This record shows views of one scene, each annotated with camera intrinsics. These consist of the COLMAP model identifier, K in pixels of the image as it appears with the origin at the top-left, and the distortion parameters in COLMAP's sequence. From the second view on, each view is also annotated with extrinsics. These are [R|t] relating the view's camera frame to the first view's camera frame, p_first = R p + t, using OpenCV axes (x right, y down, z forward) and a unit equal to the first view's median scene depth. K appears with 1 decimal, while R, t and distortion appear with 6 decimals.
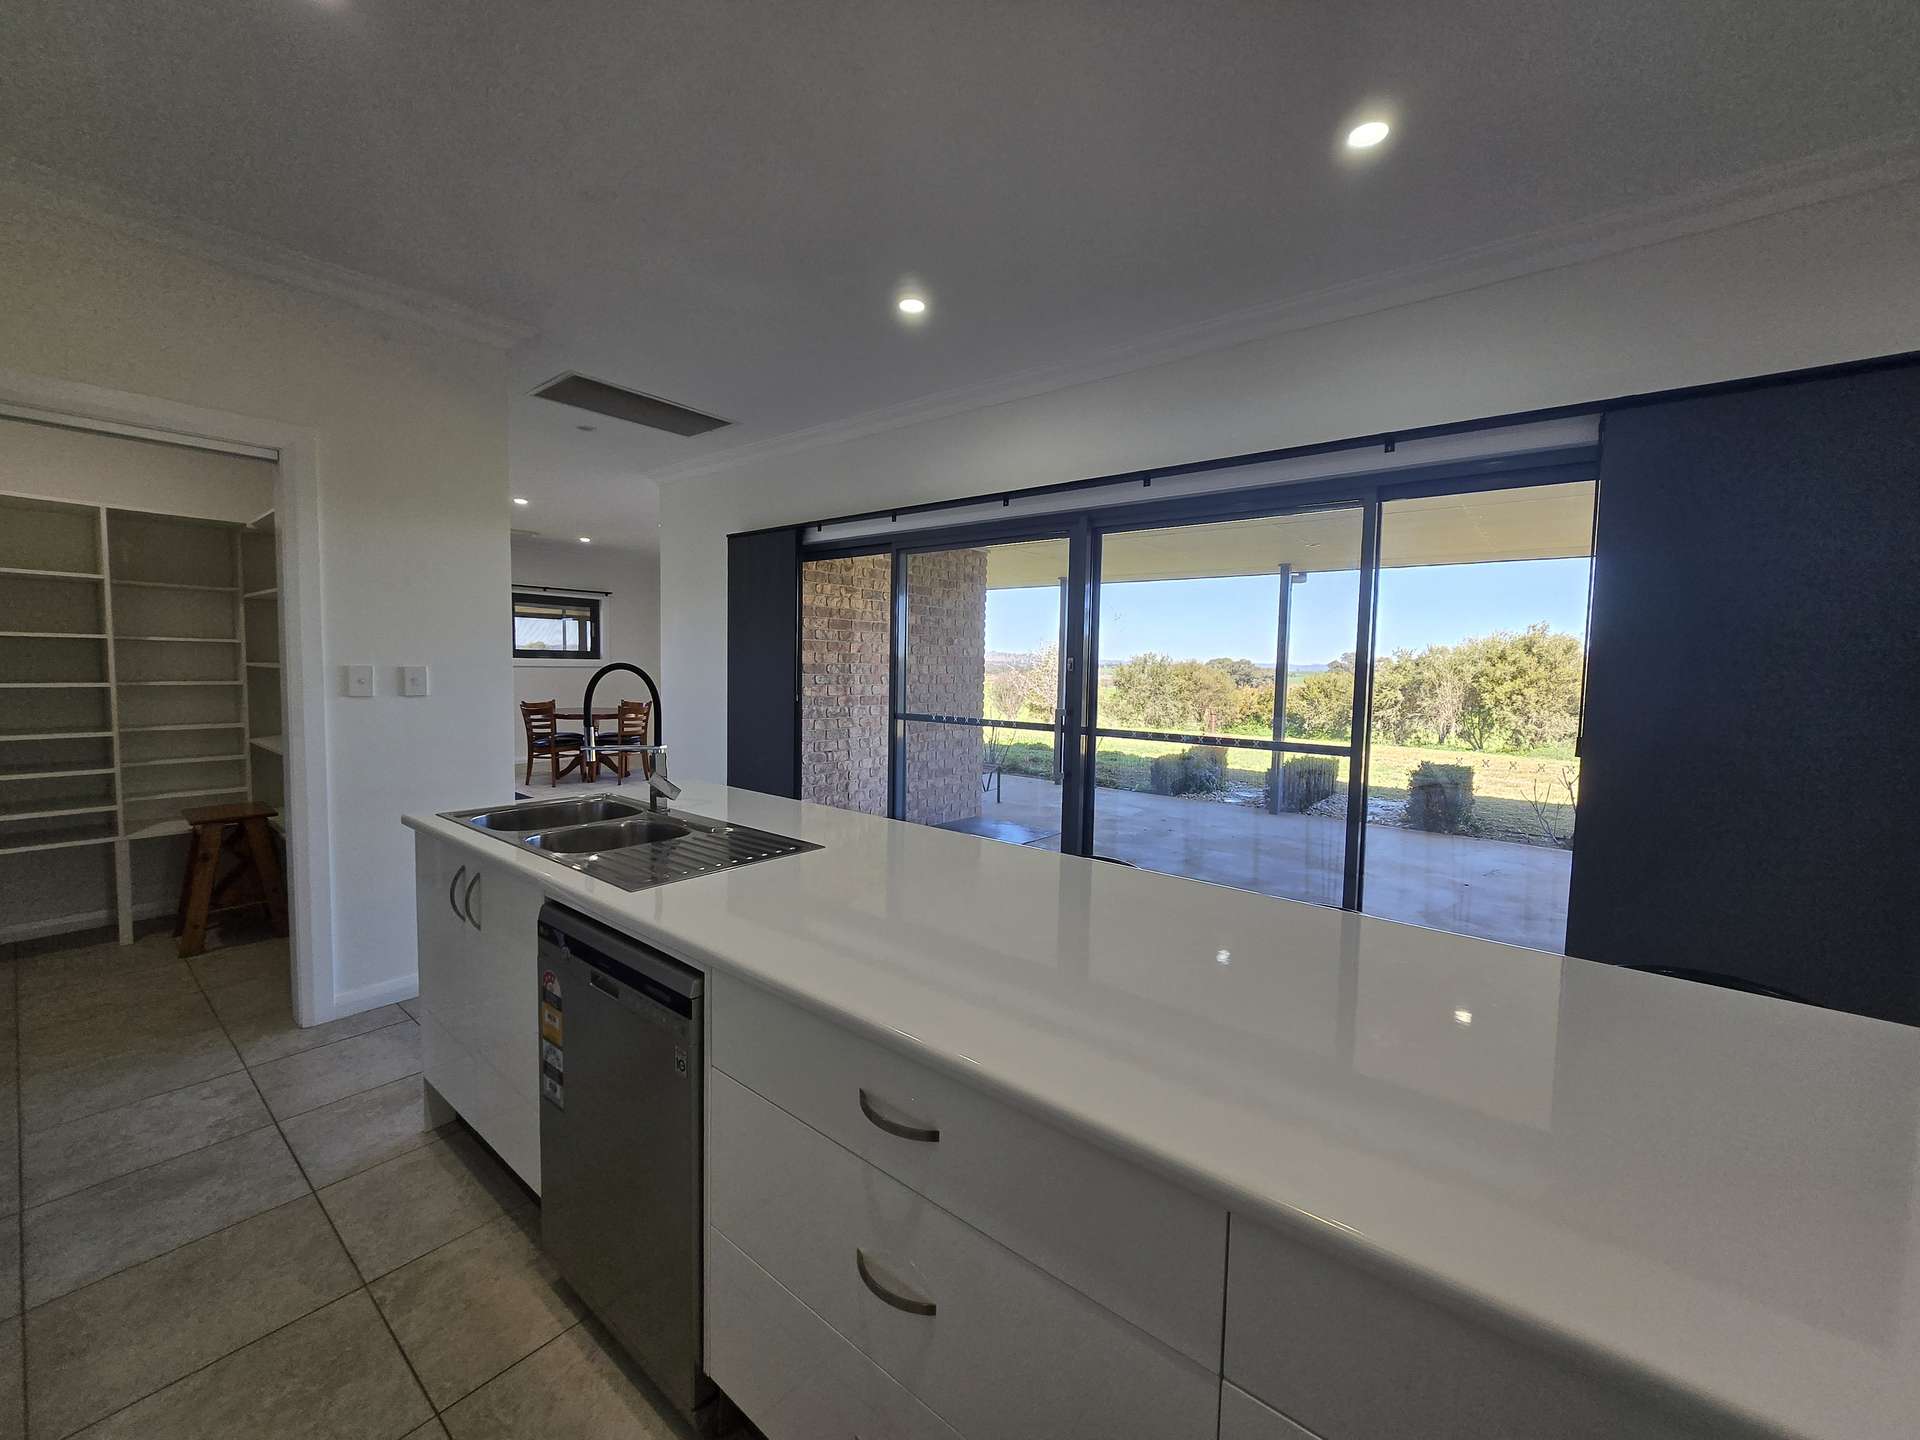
lens RADIAL K [[759.0, 0, 960.0], [0, 759.0, 720.0], [0, 0, 1]] dist [-0.002100, -0.000371]
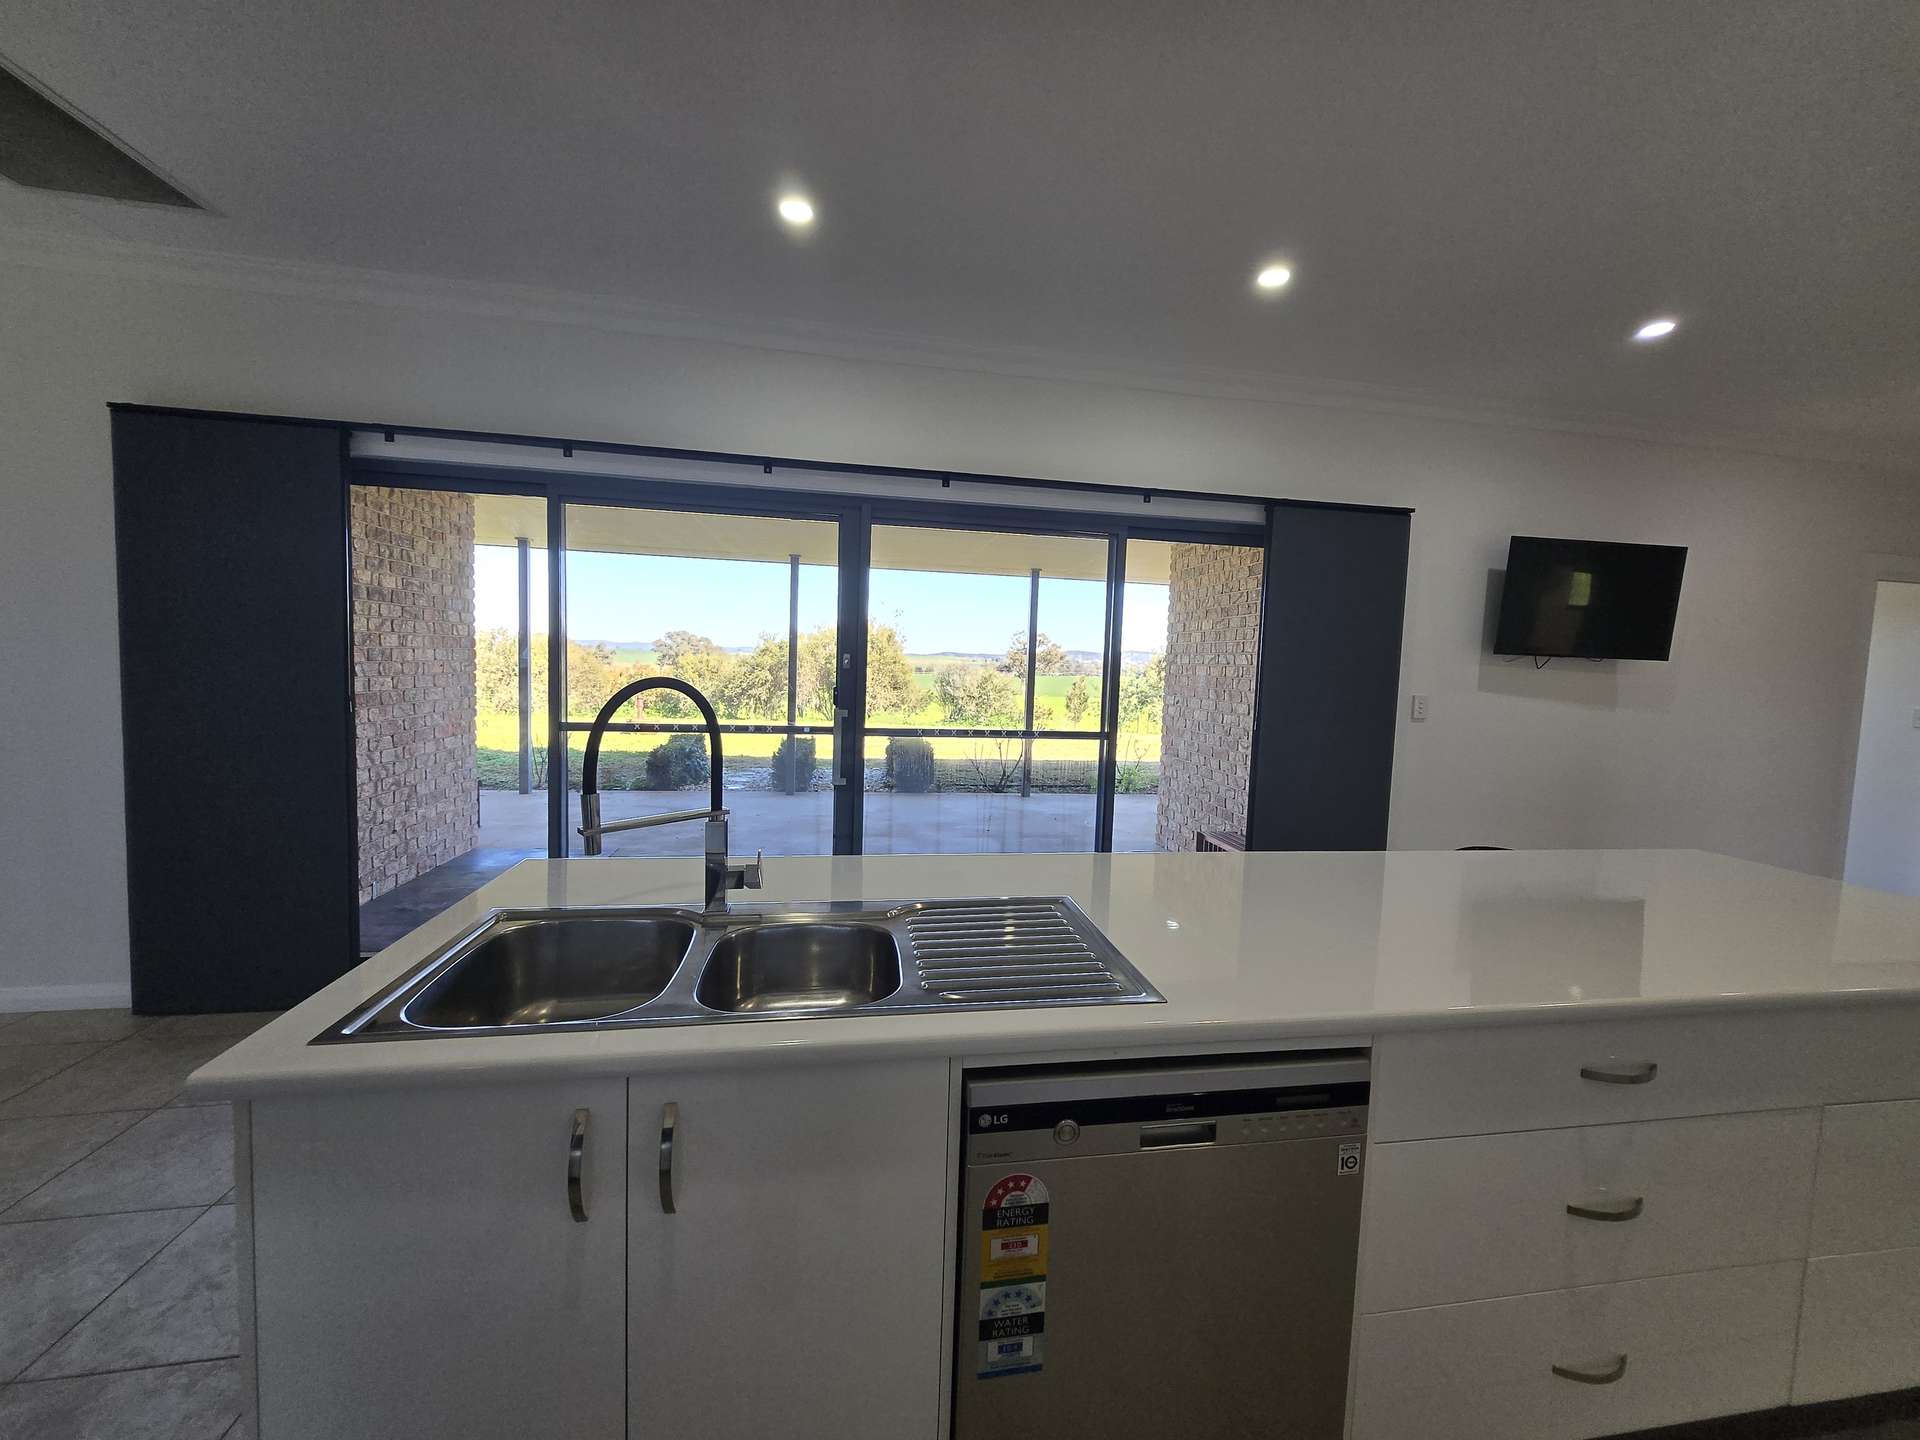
lens RADIAL K [[771.1, 0, 960.0], [0, 771.1, 720.0], [0, 0, 1]] dist [0.005796, -0.000143]
pose [[0.653893, -0.055152, 0.754574, -0.252222], [0.033219, 0.998471, 0.044192, -0.020394], [-0.755858, -0.003831, 0.654725, 0.147315]]
